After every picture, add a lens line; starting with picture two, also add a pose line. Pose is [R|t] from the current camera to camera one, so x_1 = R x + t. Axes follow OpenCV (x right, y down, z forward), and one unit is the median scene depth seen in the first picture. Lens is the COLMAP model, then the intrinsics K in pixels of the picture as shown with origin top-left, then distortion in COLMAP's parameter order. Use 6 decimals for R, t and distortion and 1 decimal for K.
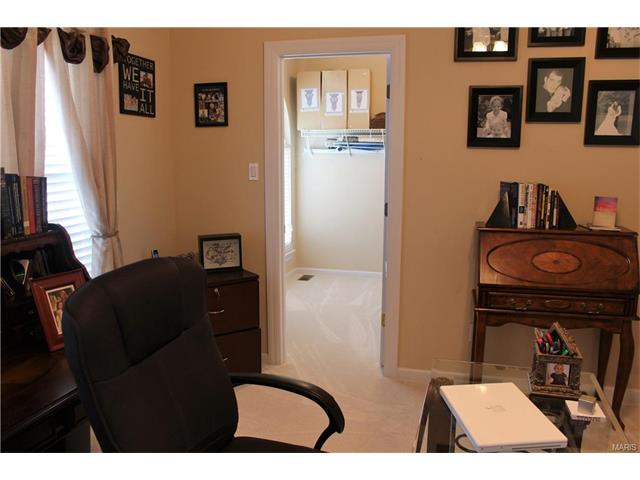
lens RADIAL K [[536.3, 0, 320.8], [0, 536.3, 249.8], [0, 0, 1]] dist [-0.149008, 0.127547]
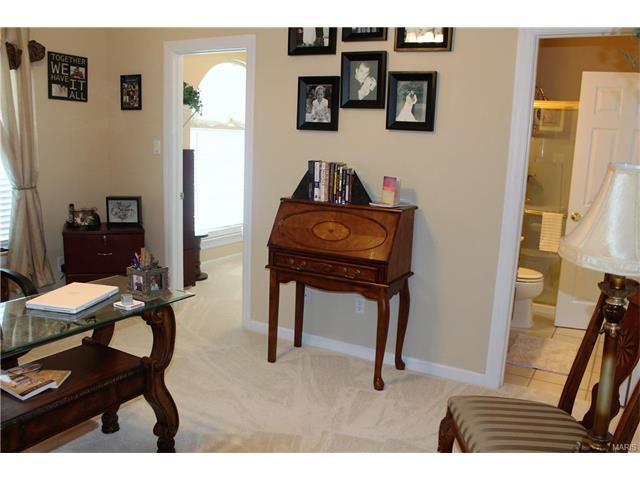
lens RADIAL K [[564.3, 0, 320.0], [0, 564.3, 247.1], [0, 0, 1]] dist [-0.158024, 0.142167]
pose [[0.966895, 0.083310, -0.241191, 0.662324], [-0.081366, 0.996521, 0.018026, 0.034624], [0.241854, 0.002196, 0.970310, -0.178126]]
